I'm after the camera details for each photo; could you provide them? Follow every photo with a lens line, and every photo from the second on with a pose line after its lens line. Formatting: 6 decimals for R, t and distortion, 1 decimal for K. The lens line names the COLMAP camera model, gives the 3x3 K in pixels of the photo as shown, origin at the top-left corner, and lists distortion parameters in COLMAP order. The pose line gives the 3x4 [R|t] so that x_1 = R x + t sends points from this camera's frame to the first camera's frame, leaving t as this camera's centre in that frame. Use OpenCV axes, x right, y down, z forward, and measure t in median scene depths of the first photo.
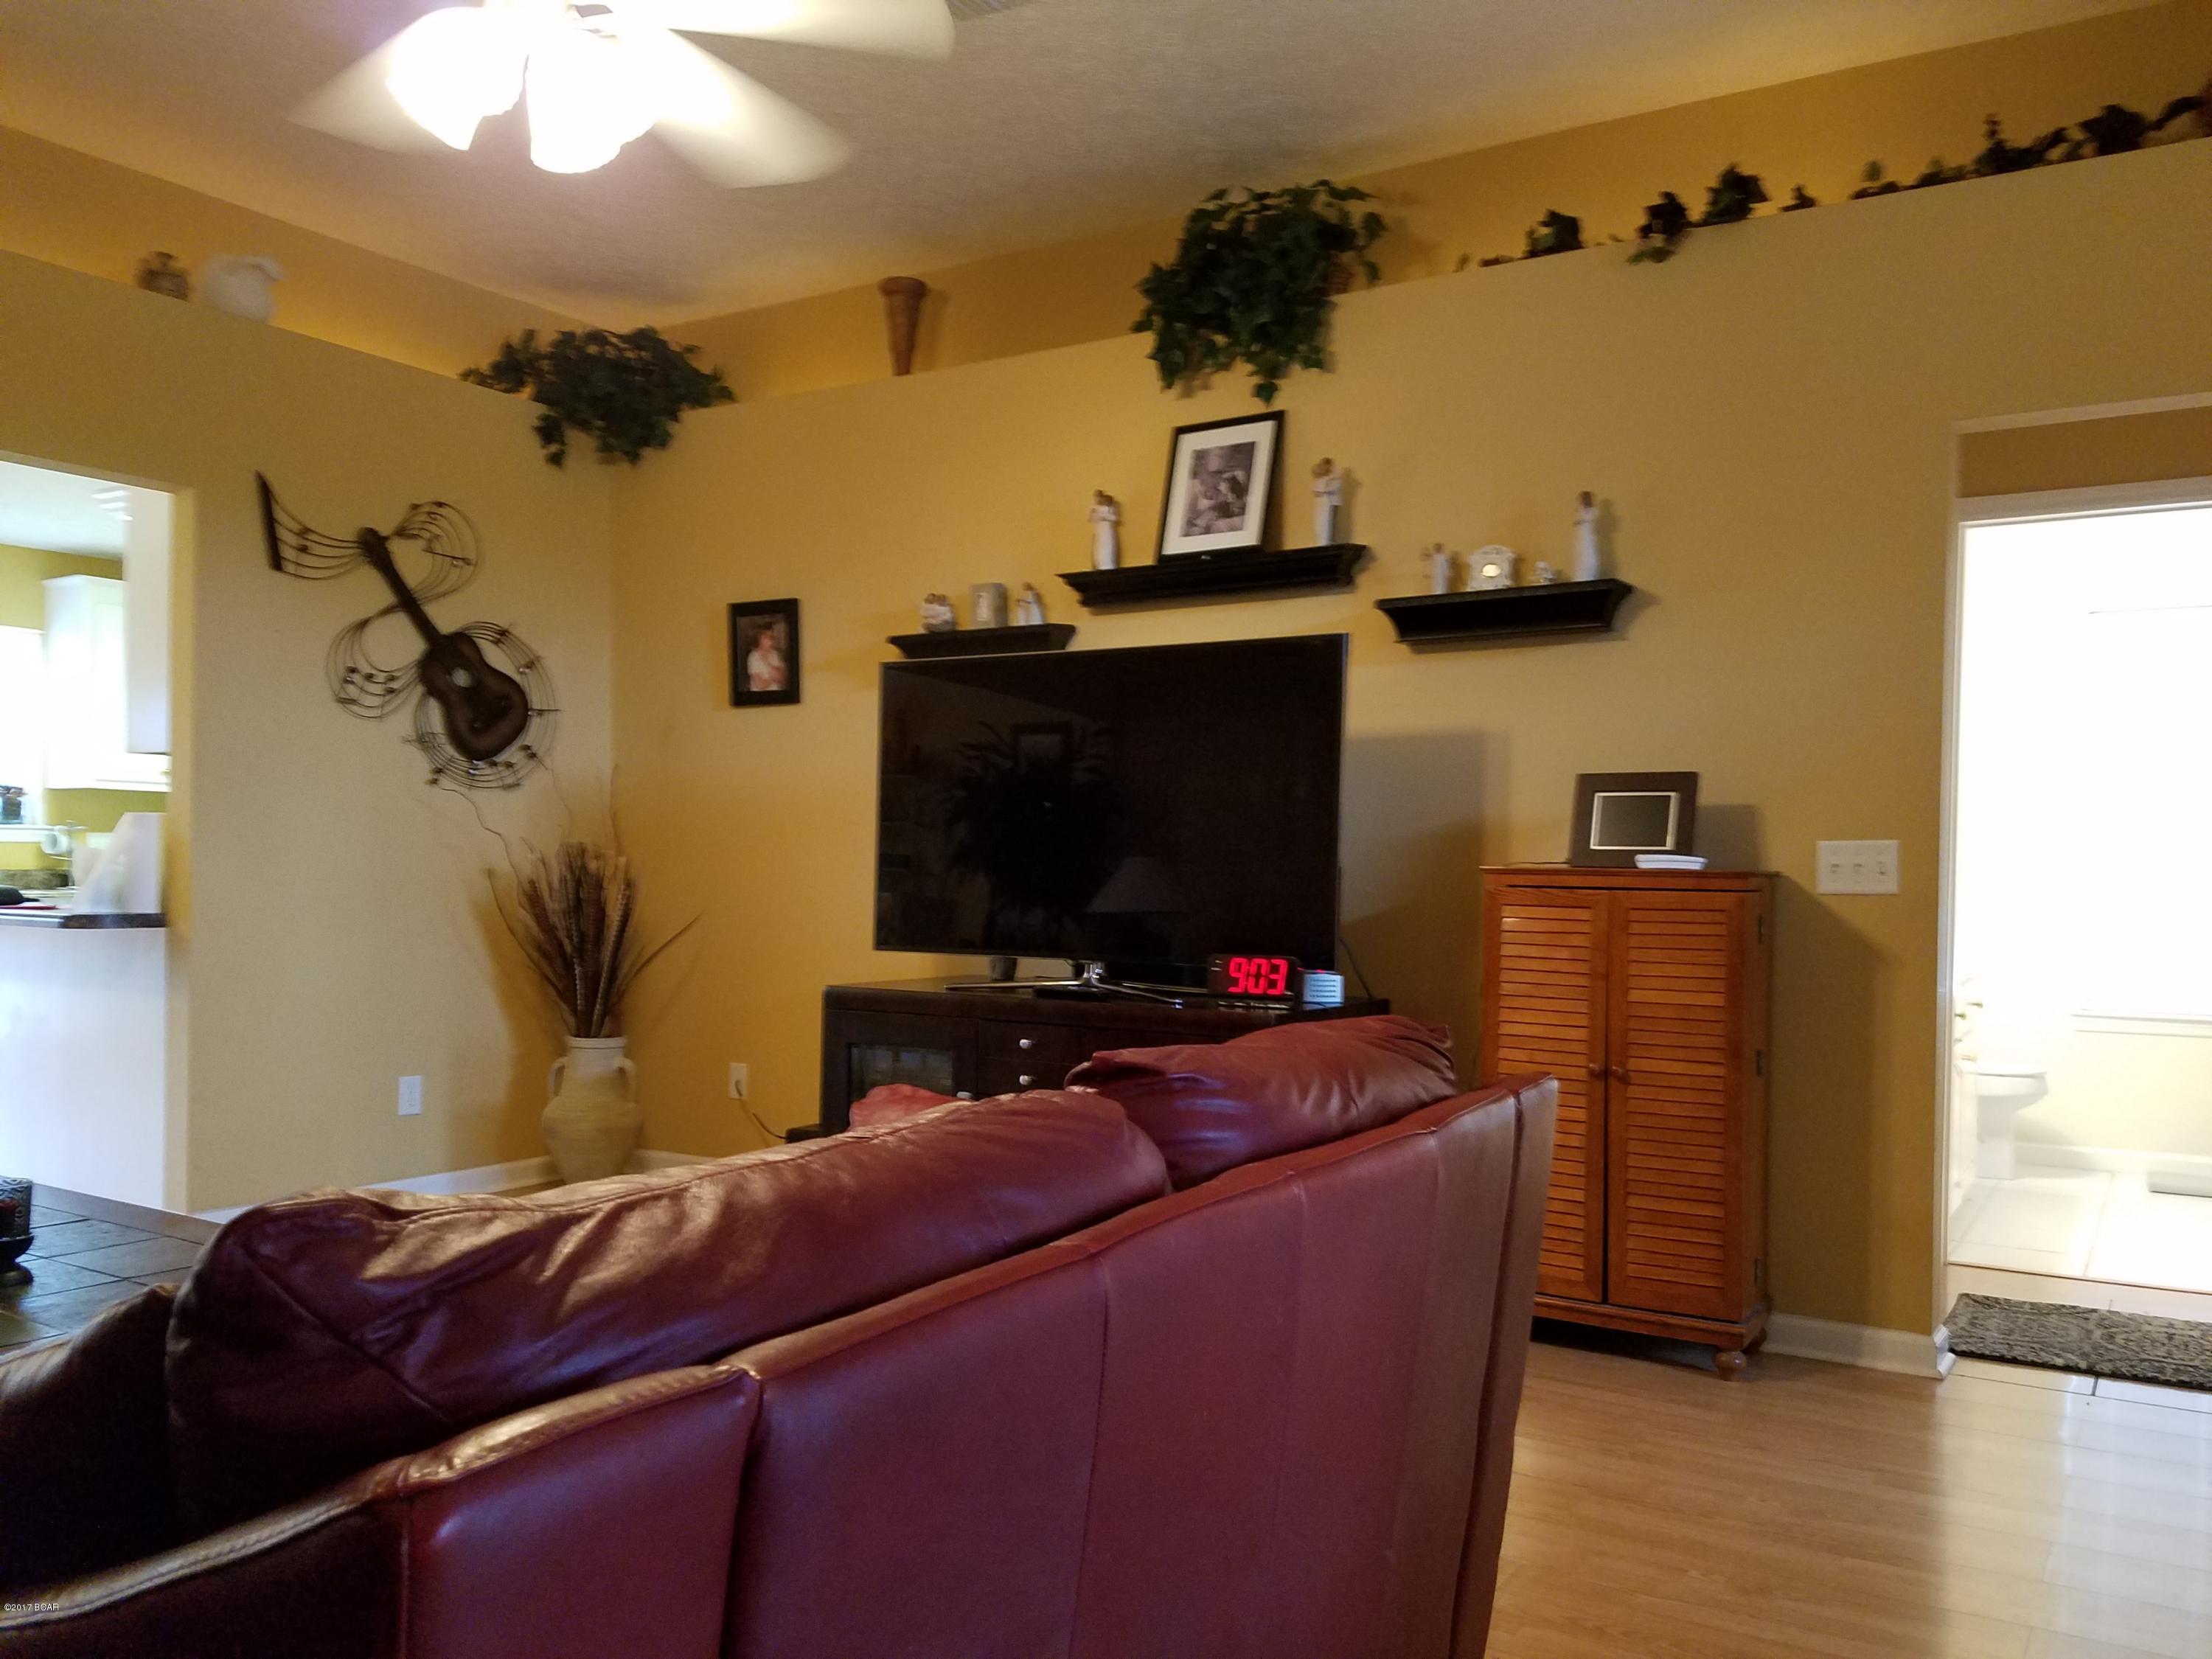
lens RADIAL K [[1679.1, 0, 1107.7], [0, 1679.1, 880.1], [0, 0, 1]] dist [0.183507, -0.365043]
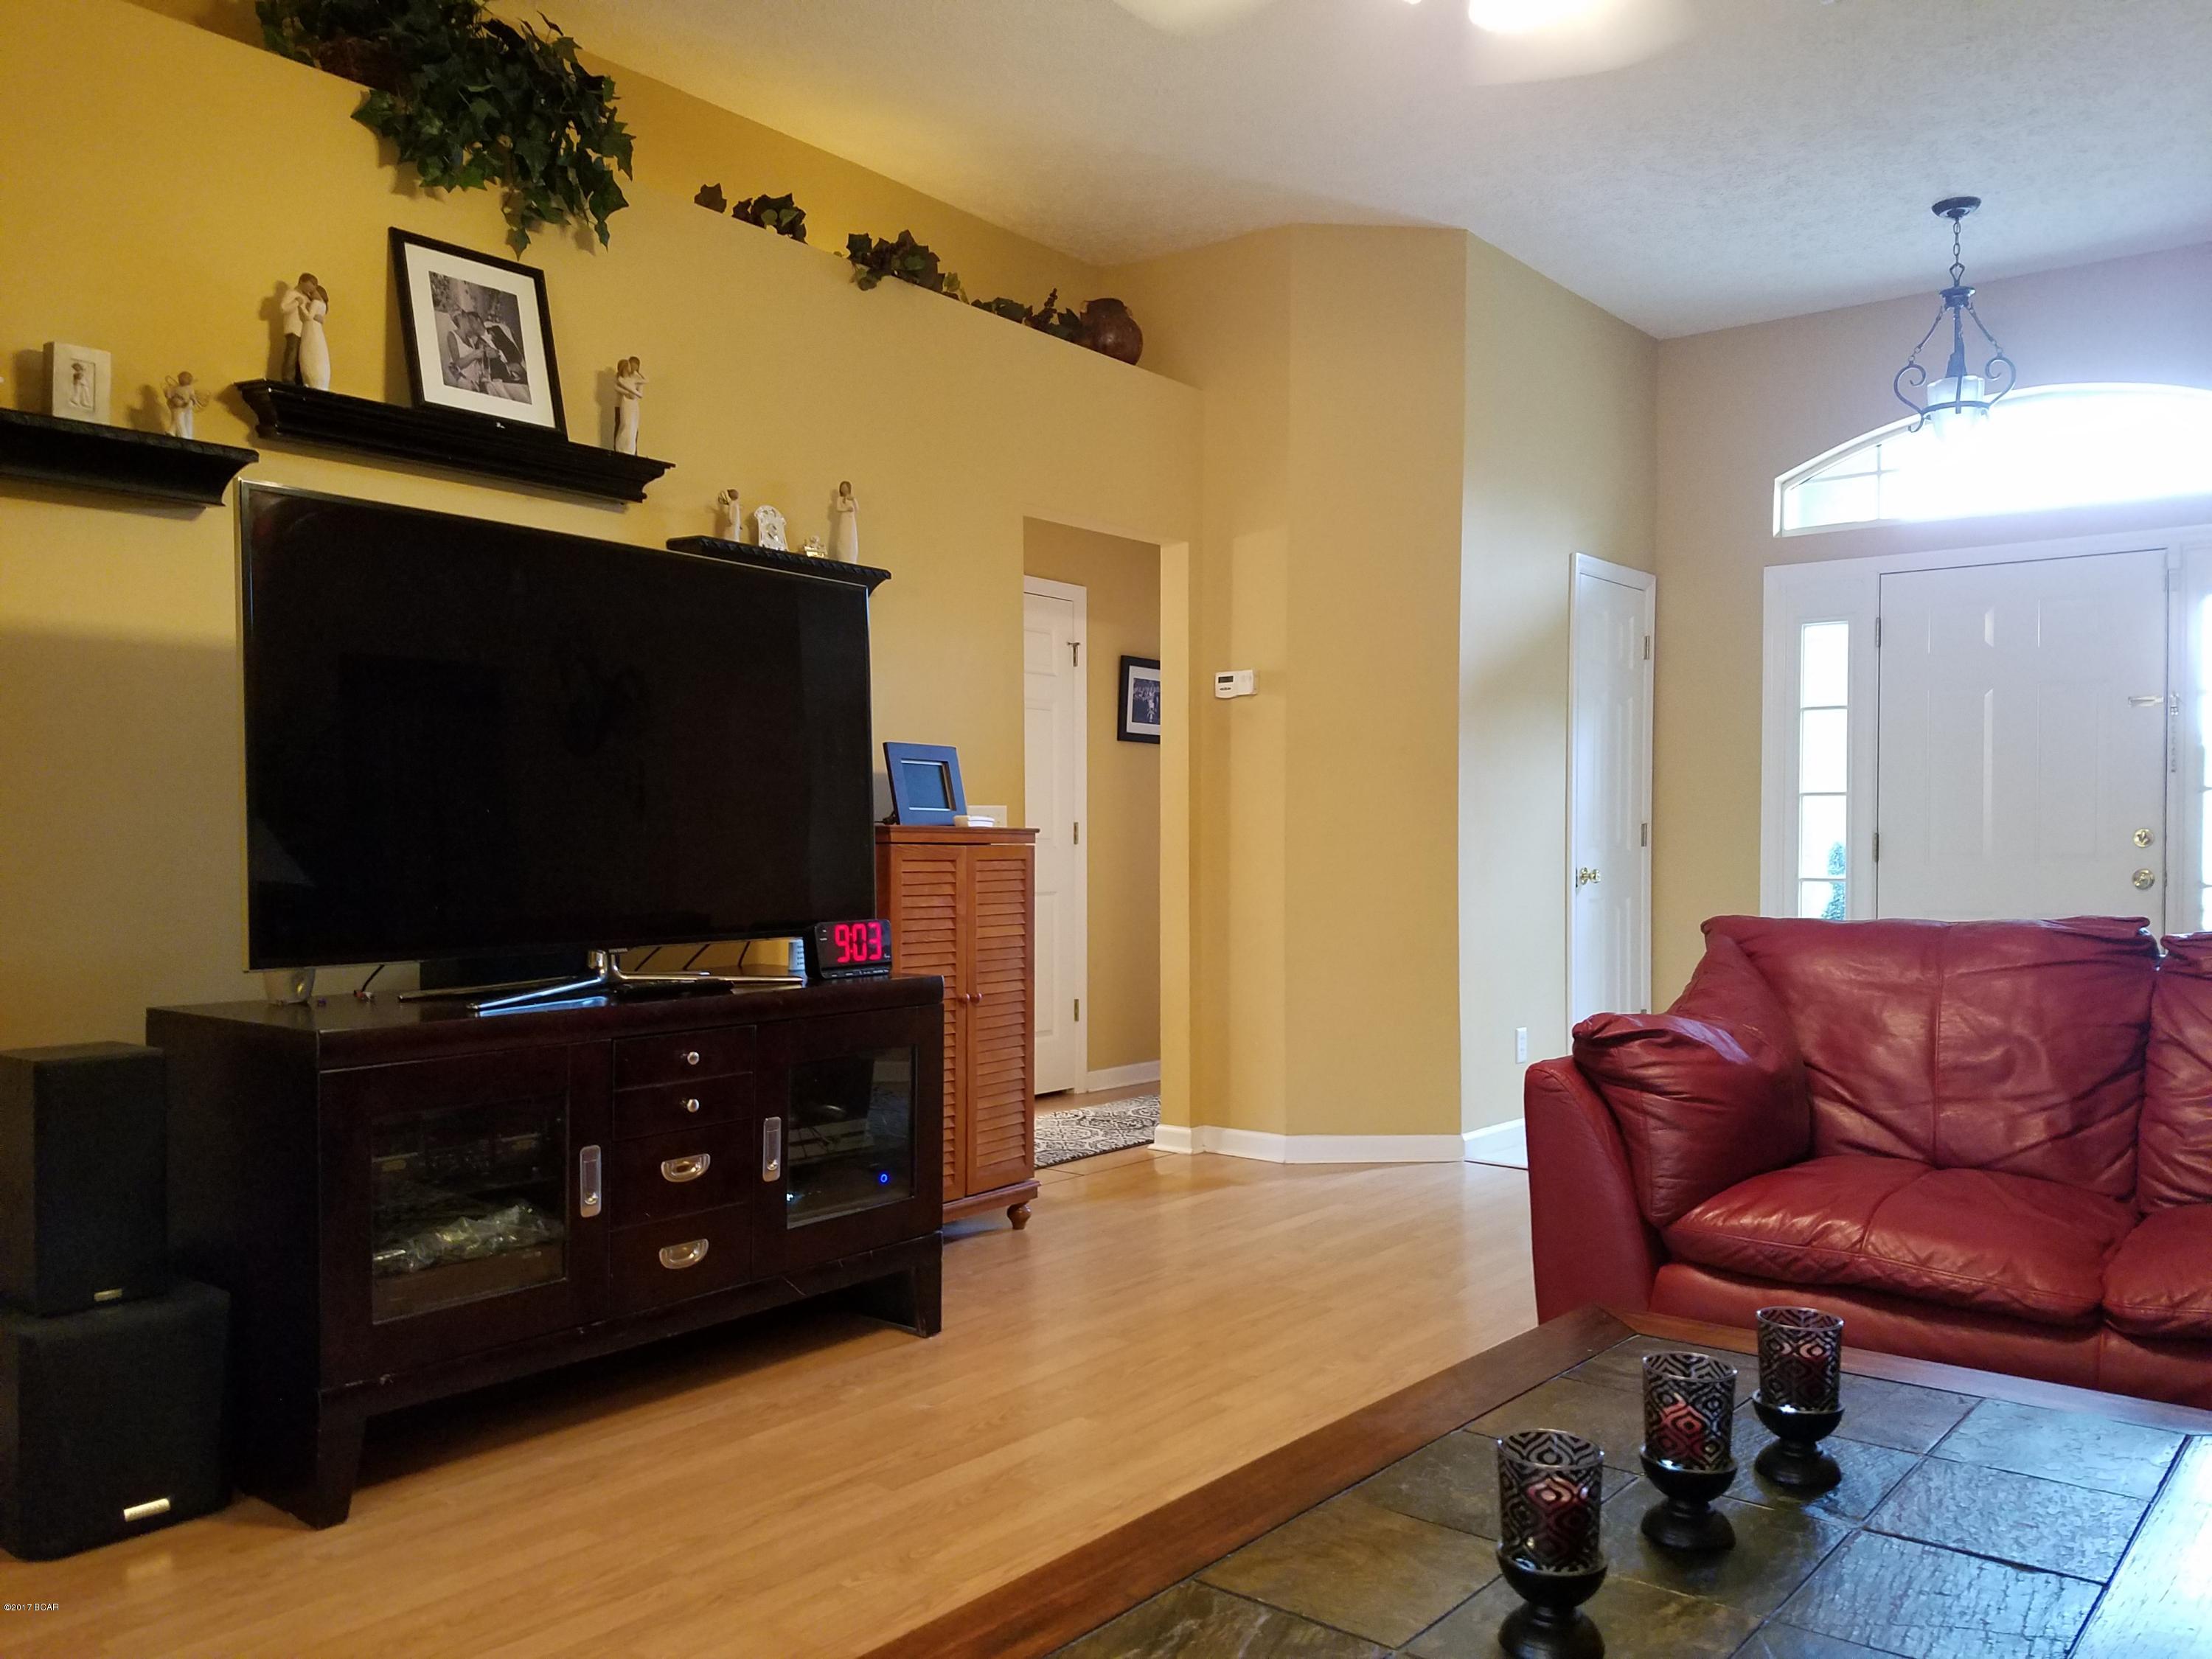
lens RADIAL K [[1679.1, 0, 1107.7], [0, 1679.1, 880.1], [0, 0, 1]] dist [0.183507, -0.365043]
pose [[0.111205, -0.035327, 0.993169, -0.575698], [0.008034, 0.999367, 0.034648, -0.006549], [-0.993765, 0.004126, 0.111418, 0.523283]]
